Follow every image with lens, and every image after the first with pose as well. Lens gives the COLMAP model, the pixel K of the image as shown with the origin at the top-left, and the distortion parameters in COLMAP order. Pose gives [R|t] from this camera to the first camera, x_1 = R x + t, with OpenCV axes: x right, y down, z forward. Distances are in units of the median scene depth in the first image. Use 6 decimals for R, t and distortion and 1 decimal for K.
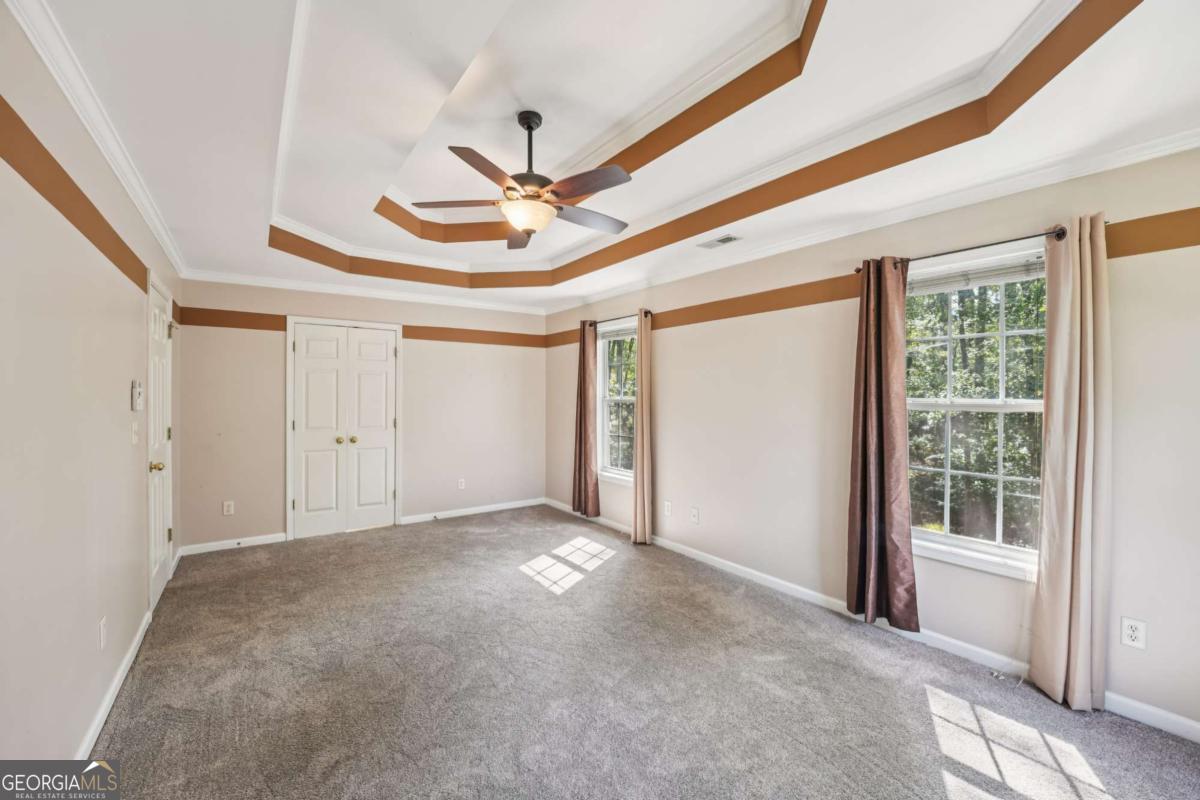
lens RADIAL K [[505.9, 0, 636.5], [0, 505.9, 395.0], [0, 0, 1]] dist [0.060275, -0.000003]
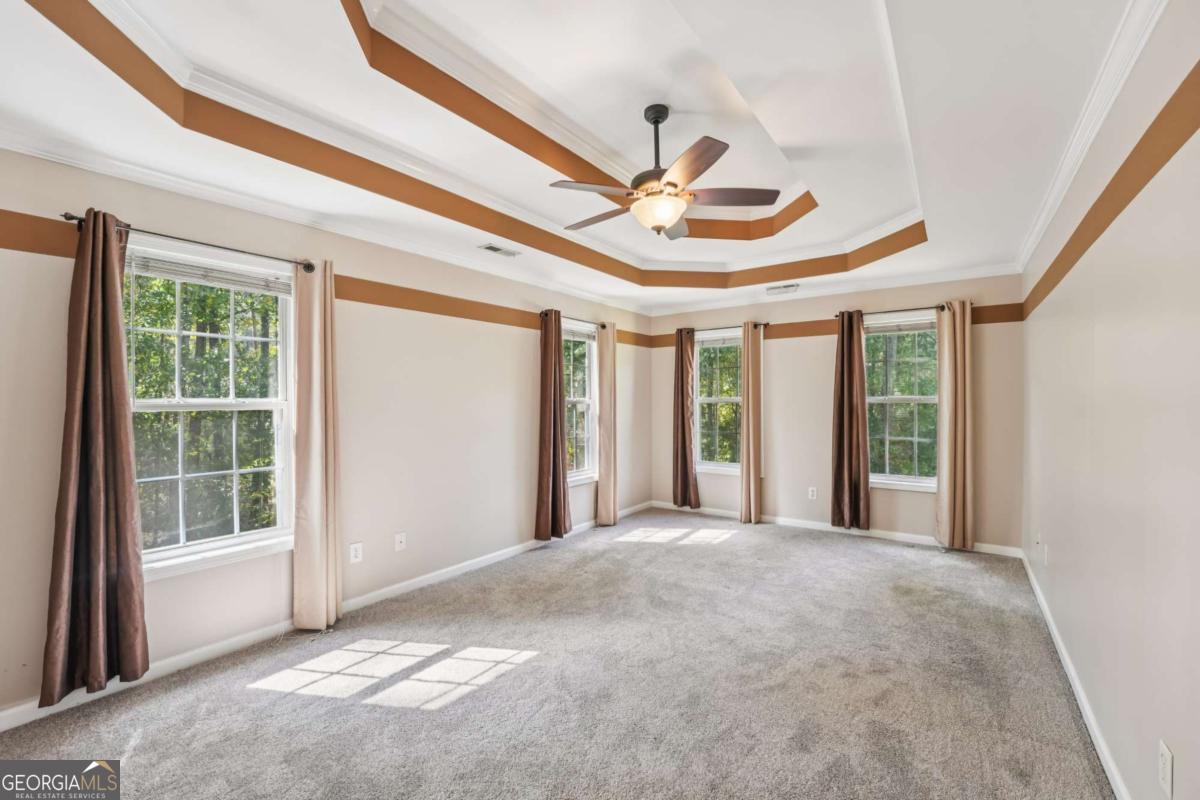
lens RADIAL K [[489.3, 0, 592.2], [0, 489.3, 401.5], [0, 0, 1]] dist [-0.019377, 0.000003]
pose [[-0.255309, -0.008633, 0.966821, -0.738174], [0.001747, 0.999954, 0.009390, 0.008490], [-0.966858, 0.004087, -0.255282, 0.937649]]
